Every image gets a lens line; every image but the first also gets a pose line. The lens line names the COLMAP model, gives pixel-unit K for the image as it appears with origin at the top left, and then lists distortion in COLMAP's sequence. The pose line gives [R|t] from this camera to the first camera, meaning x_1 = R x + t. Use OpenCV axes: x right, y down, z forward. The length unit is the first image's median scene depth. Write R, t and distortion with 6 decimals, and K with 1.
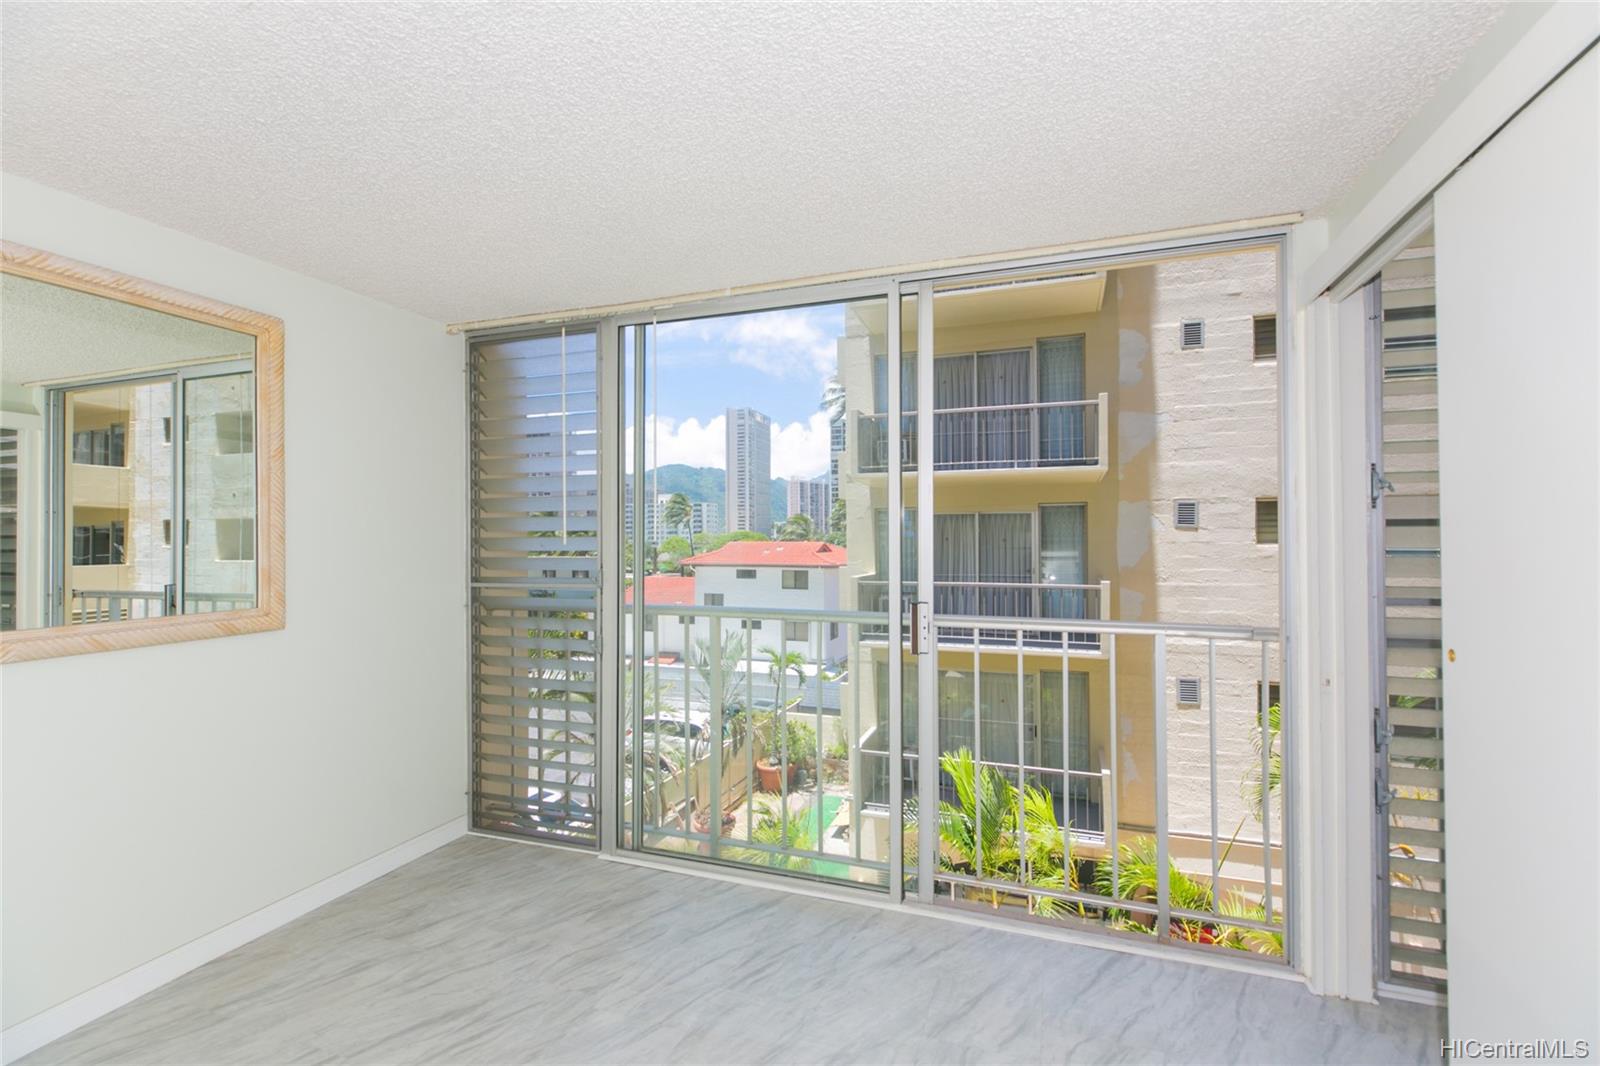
lens RADIAL K [[716.1, 0, 804.3], [0, 716.1, 533.9], [0, 0, 1]] dist [0.000247, -0.000511]
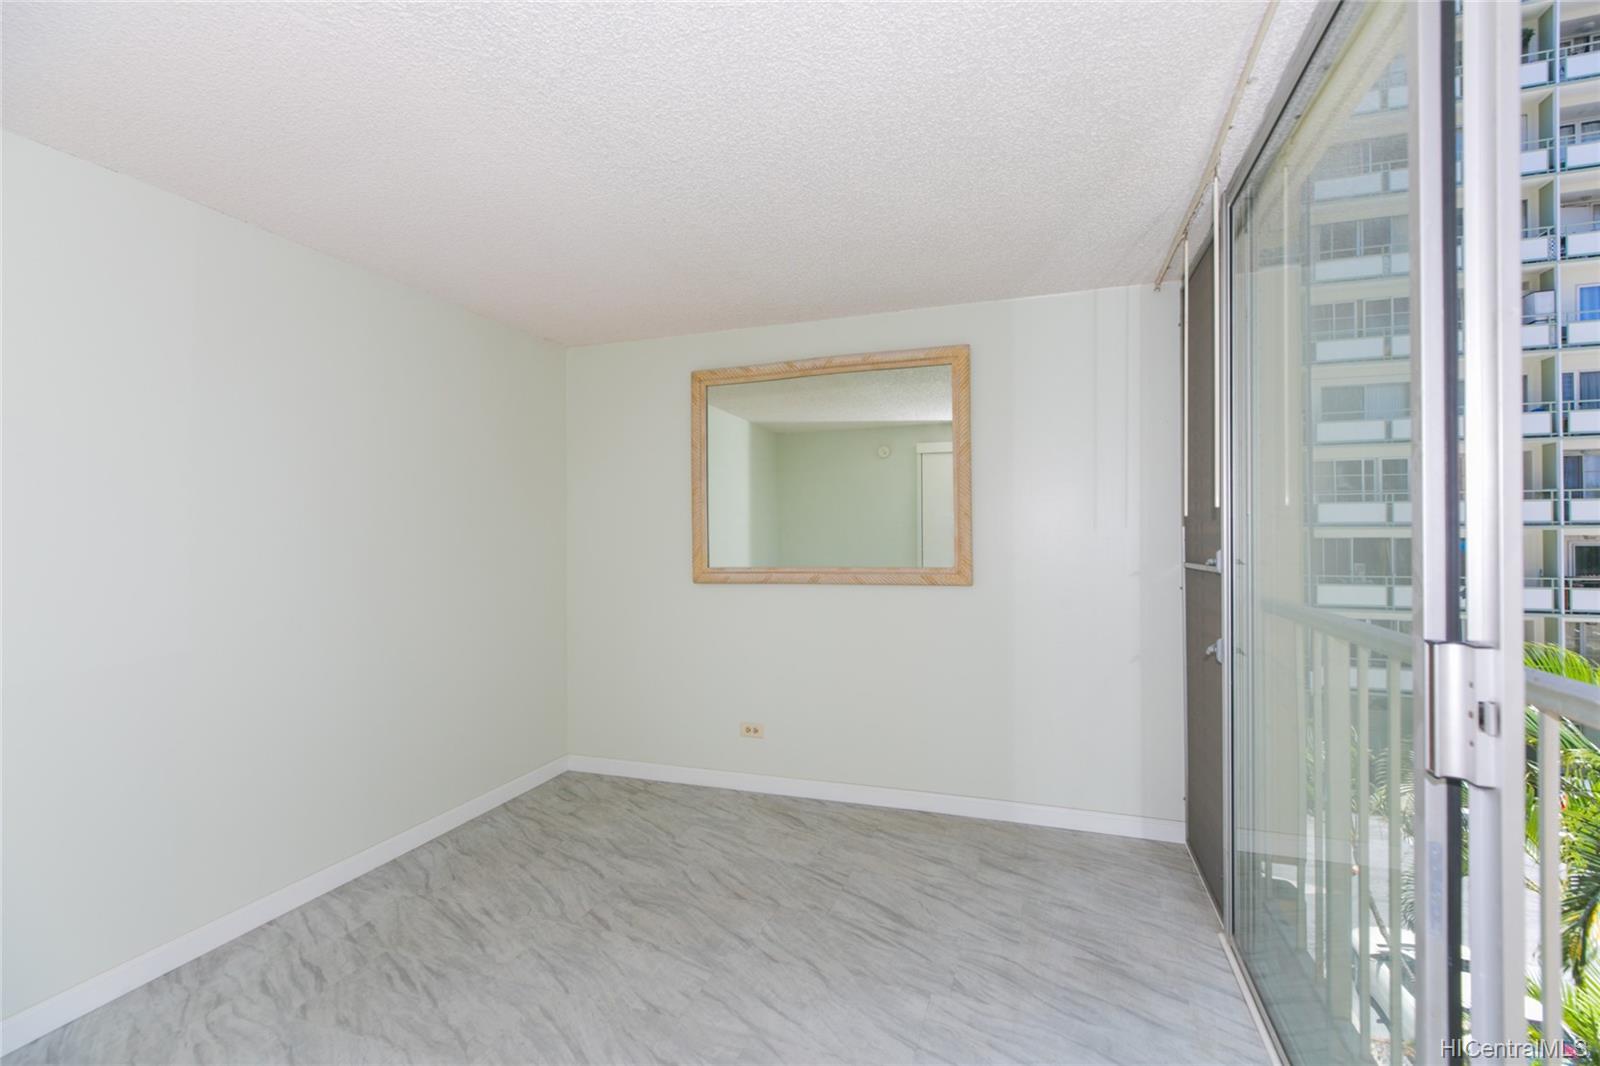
lens RADIAL K [[716.1, 0, 804.3], [0, 716.1, 533.9], [0, 0, 1]] dist [0.000247, -0.000511]
pose [[0.013011, -0.000473, -0.999915, 0.614876], [0.009414, 0.999956, -0.000350, 0.041963], [0.999871, -0.009408, 0.013015, 0.767228]]
